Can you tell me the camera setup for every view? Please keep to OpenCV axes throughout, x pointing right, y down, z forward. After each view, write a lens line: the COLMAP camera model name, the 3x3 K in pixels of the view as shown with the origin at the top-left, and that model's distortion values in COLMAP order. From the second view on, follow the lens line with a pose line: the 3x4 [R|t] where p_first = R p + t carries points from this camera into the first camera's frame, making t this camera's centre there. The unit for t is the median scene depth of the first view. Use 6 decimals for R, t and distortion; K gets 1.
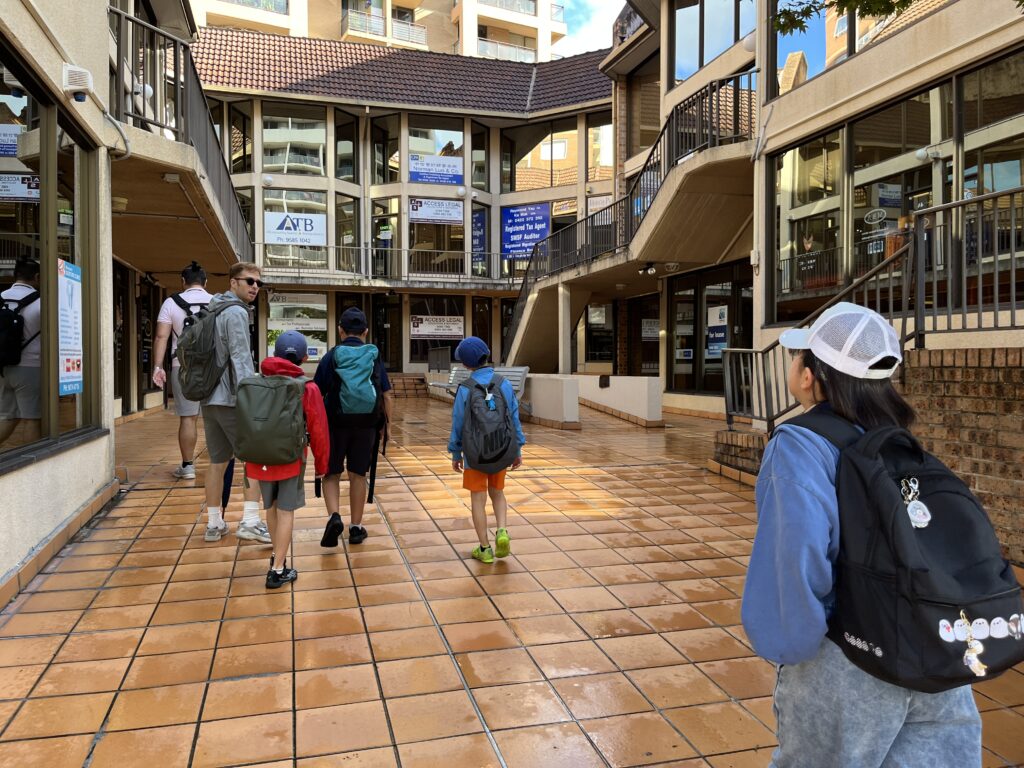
lens RADIAL K [[767.6, 0, 512.0], [0, 767.6, 384.0], [0, 0, 1]] dist [0.002088, 0.000487]
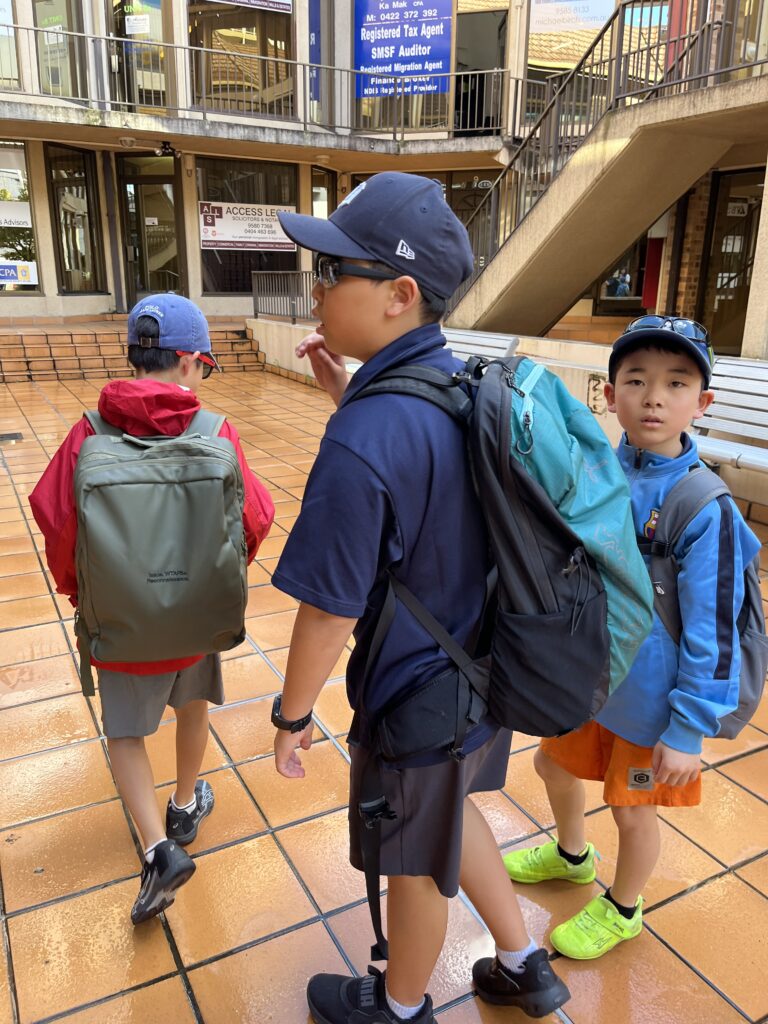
lens RADIAL K [[791.5, 0, 384.0], [0, 791.5, 512.0], [0, 0, 1]] dist [-0.003911, -0.013085]
pose [[0.976005, -0.053607, 0.211045, -0.133177], [-0.003592, 0.965126, 0.261759, -0.027098], [-0.217717, -0.256237, 0.941776, 0.419488]]
